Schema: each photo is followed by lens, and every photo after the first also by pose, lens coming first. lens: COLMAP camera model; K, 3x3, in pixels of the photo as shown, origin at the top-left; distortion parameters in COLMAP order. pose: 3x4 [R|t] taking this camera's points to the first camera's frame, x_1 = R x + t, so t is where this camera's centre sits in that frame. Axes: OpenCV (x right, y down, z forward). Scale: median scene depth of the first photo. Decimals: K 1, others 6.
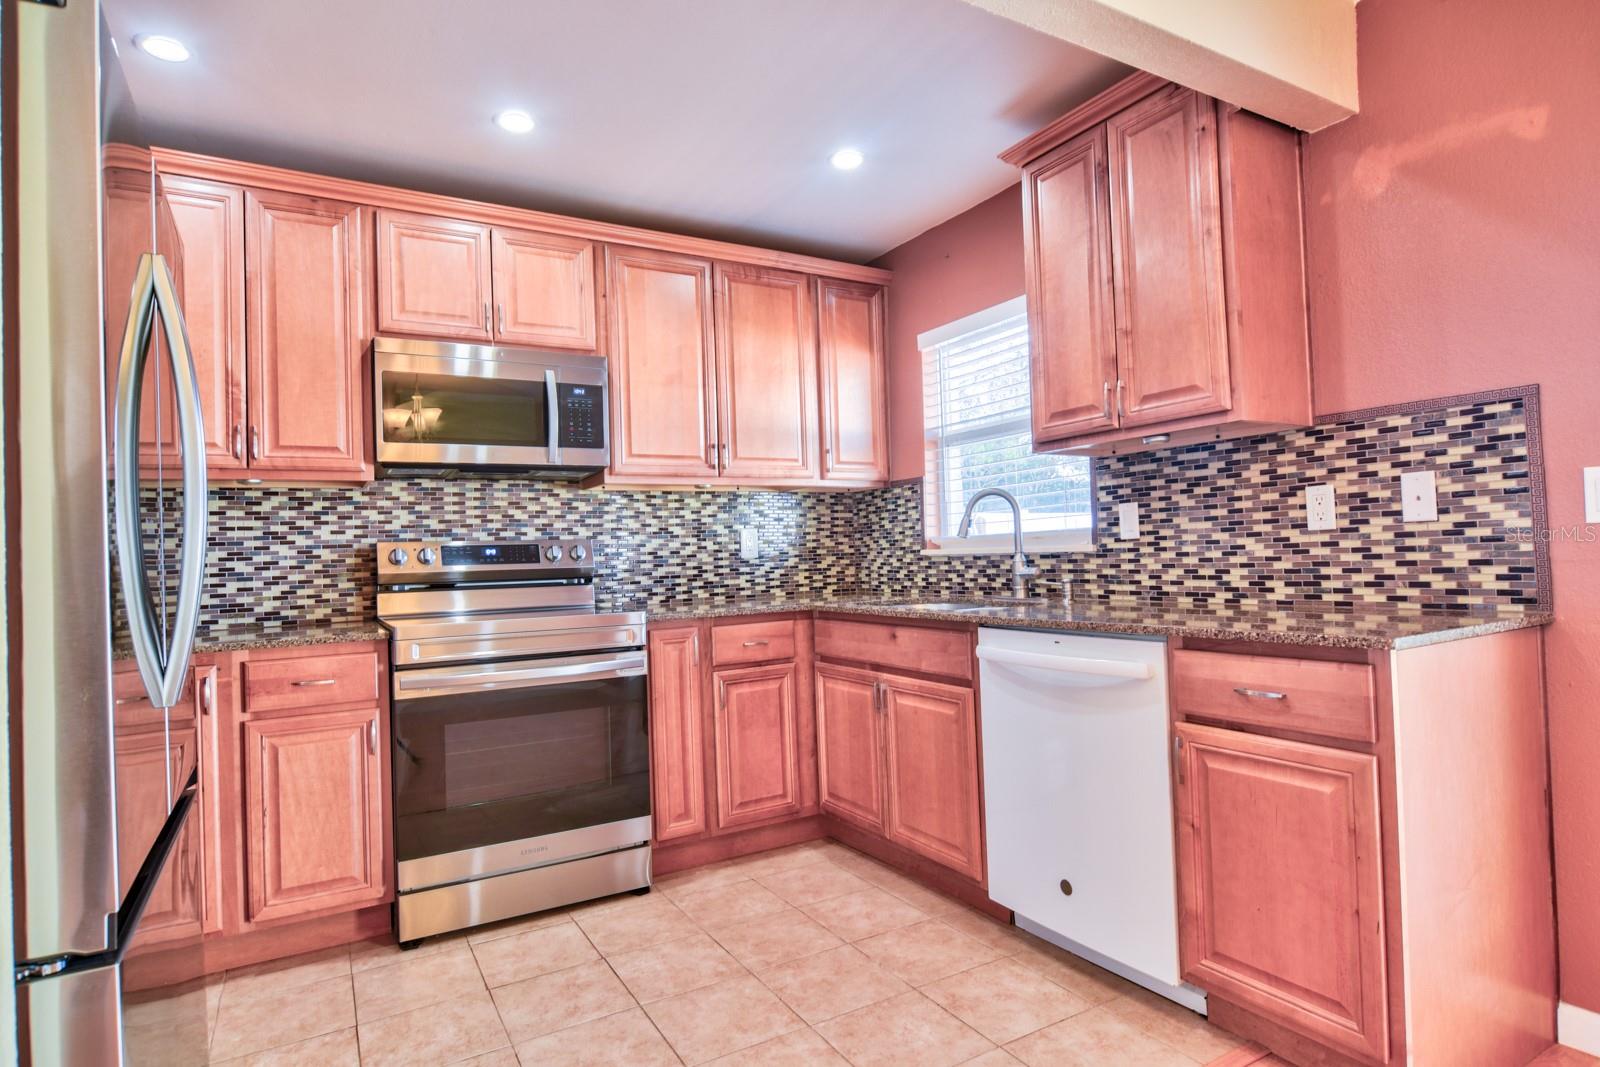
lens RADIAL K [[862.5, 0, 796.8], [0, 862.5, 536.1], [0, 0, 1]] dist [-0.006216, -0.003452]
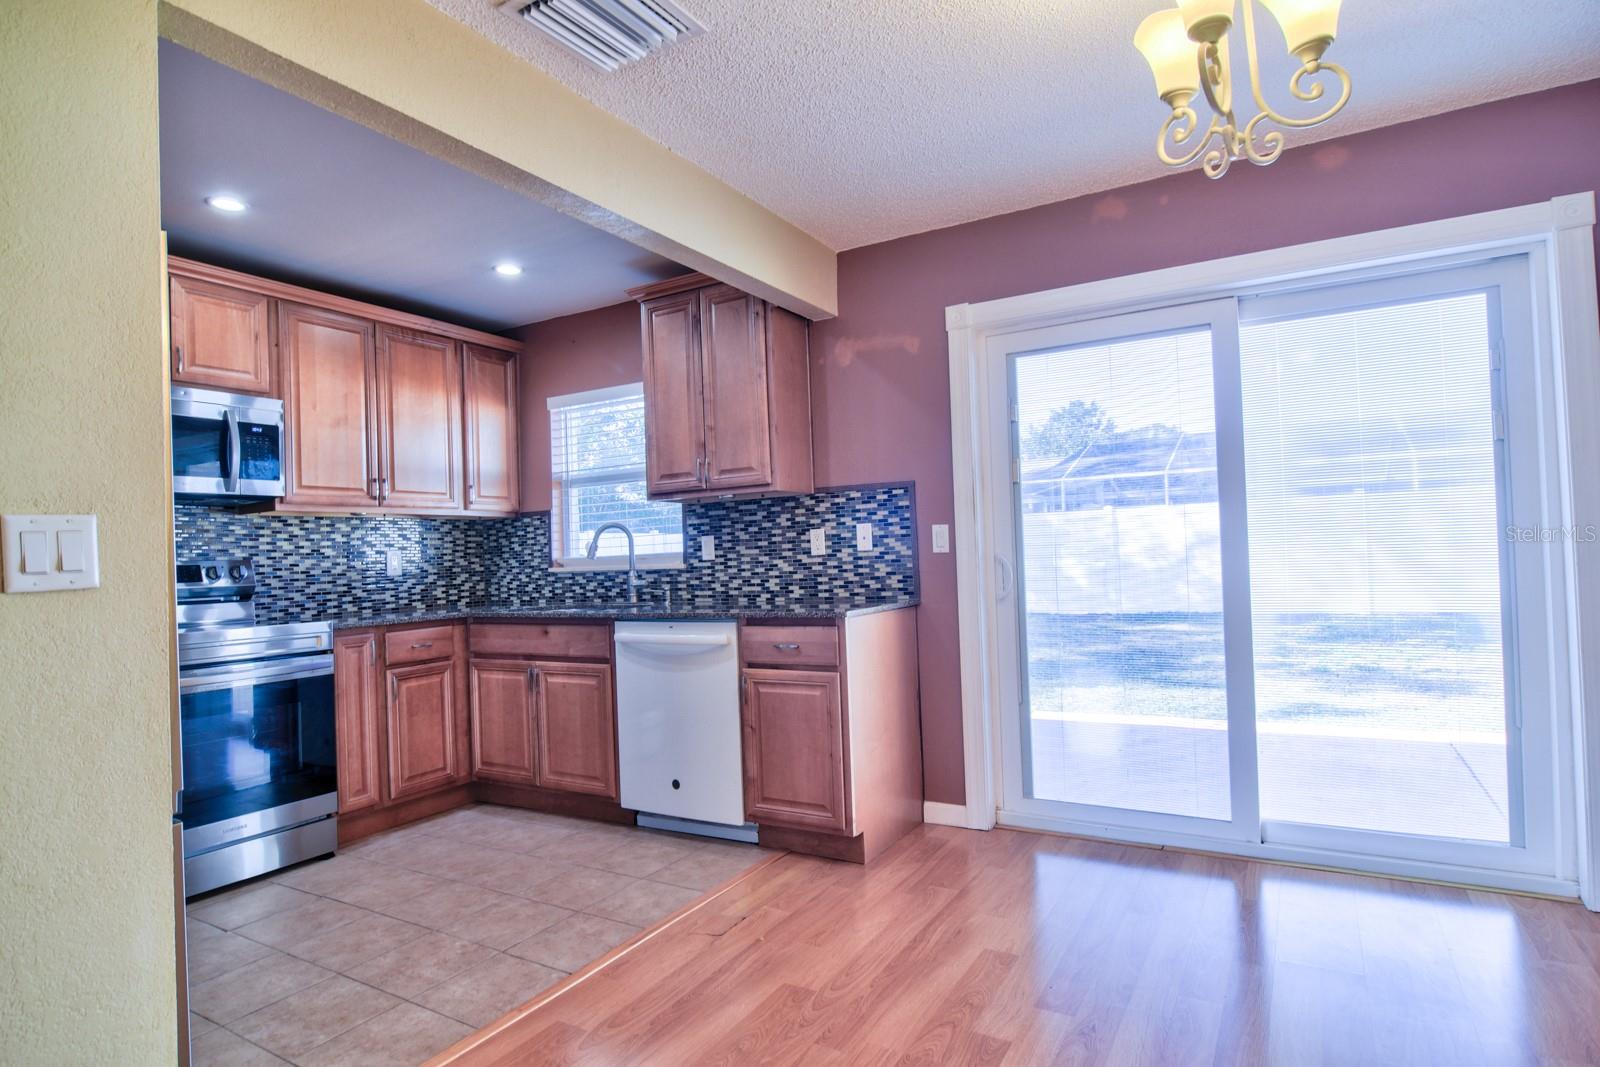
lens RADIAL K [[862.5, 0, 796.8], [0, 862.5, 536.1], [0, 0, 1]] dist [-0.006216, -0.003452]
pose [[0.873150, 0.012868, 0.487282, -0.210859], [-0.003072, 0.999777, -0.020898, -0.007528], [-0.487442, 0.016750, 0.872995, -0.383049]]
